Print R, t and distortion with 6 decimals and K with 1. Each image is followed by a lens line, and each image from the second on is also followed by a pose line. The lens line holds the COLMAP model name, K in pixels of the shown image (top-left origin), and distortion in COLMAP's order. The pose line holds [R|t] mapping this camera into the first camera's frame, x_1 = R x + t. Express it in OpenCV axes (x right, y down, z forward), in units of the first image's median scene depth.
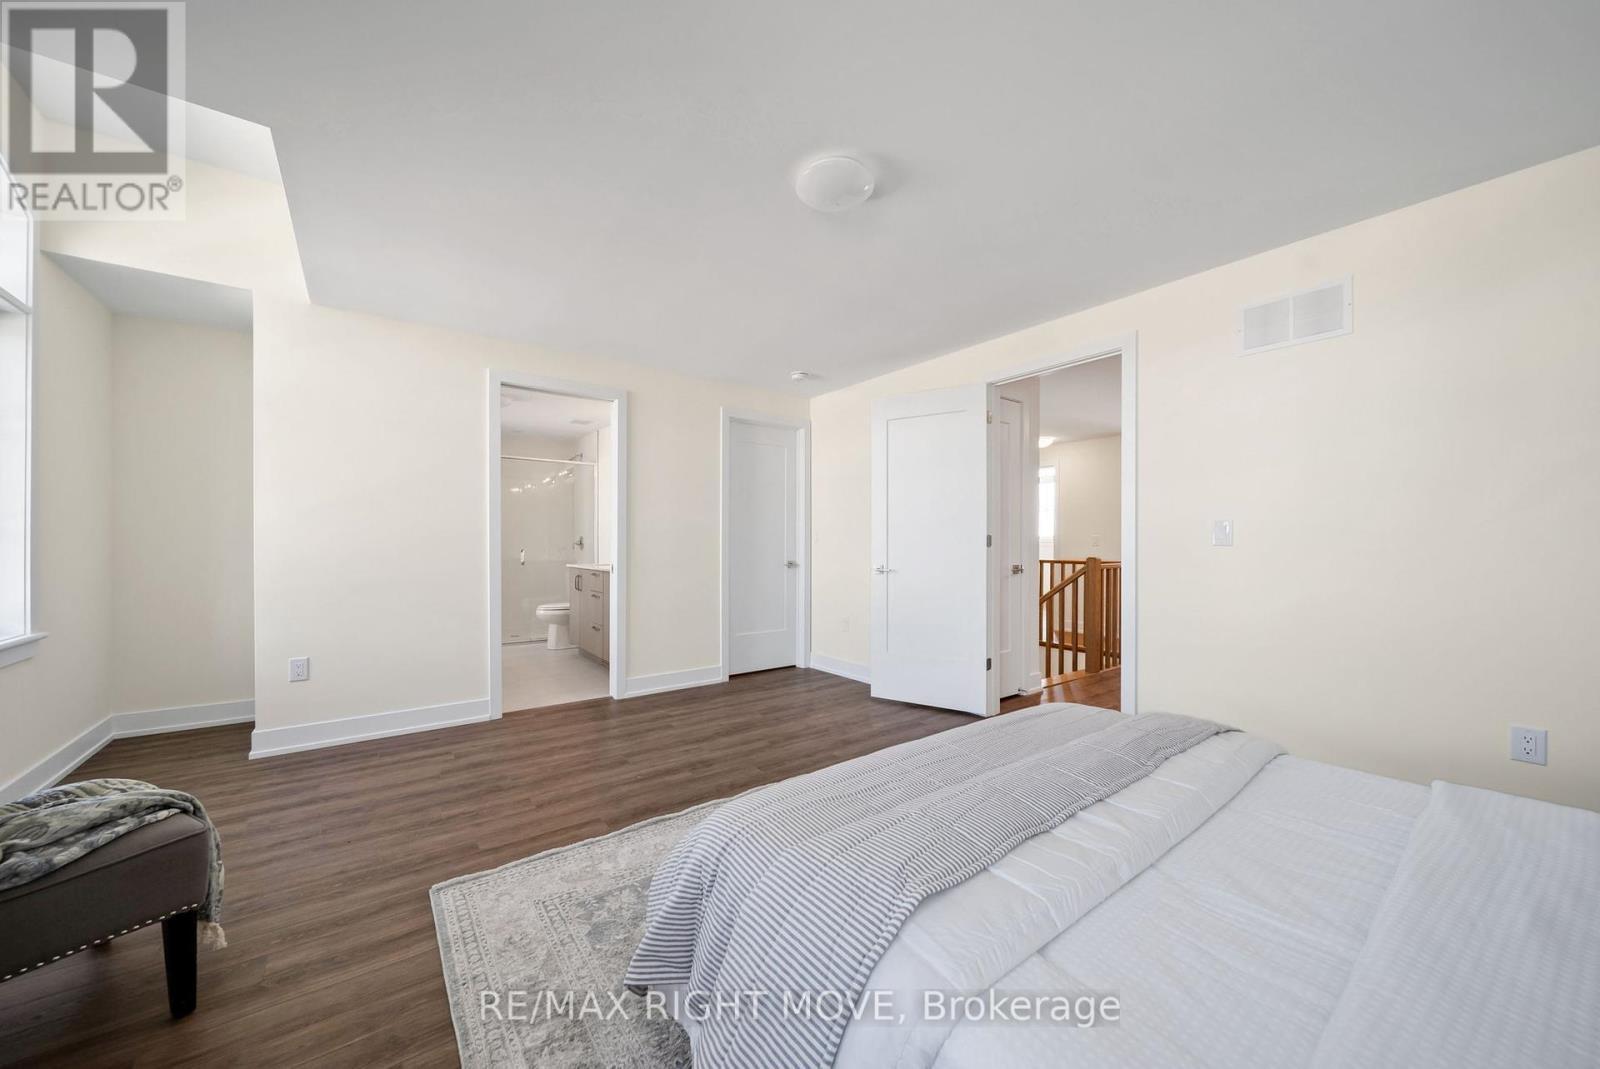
lens RADIAL K [[578.3, 0, 794.1], [0, 578.3, 542.8], [0, 0, 1]] dist [-0.001460, -0.000428]
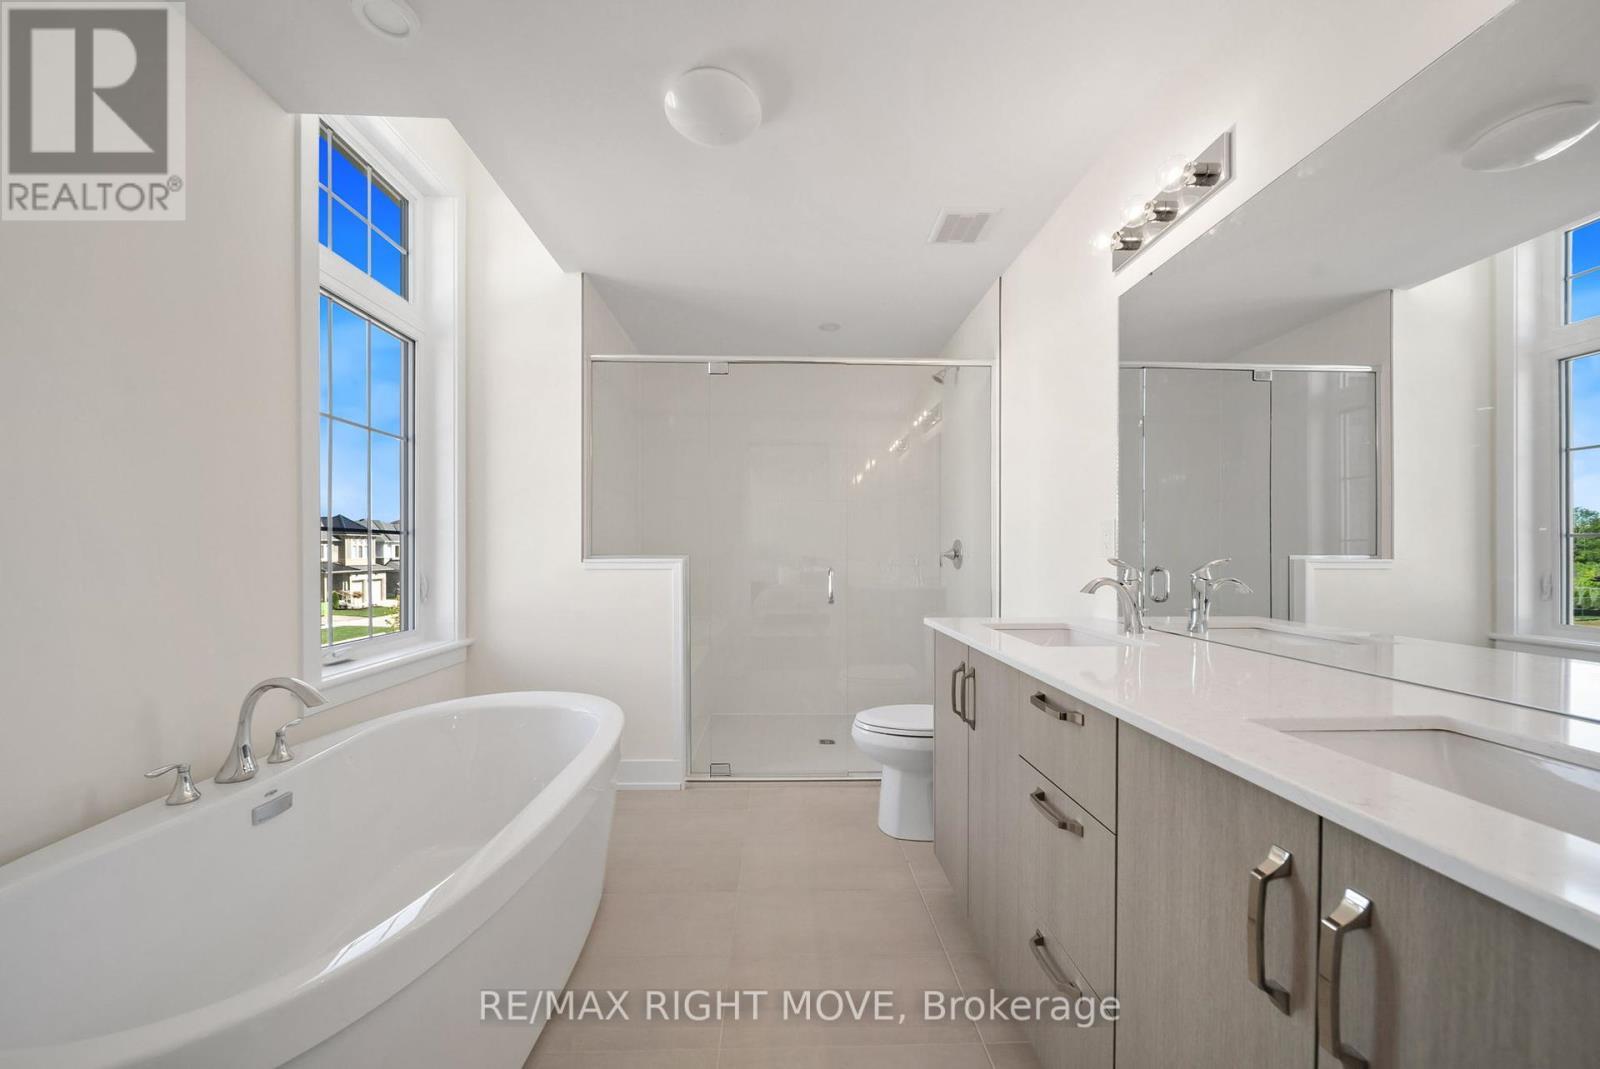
lens RADIAL K [[559.6, 0, 801.4], [0, 559.6, 550.9], [0, 0, 1]] dist [-0.001867, -0.000349]
pose [[0.826520, -0.004157, -0.562893, -0.467480], [0.004736, 0.999989, -0.000431, -0.005608], [0.562888, -0.002310, 0.826530, 1.194906]]
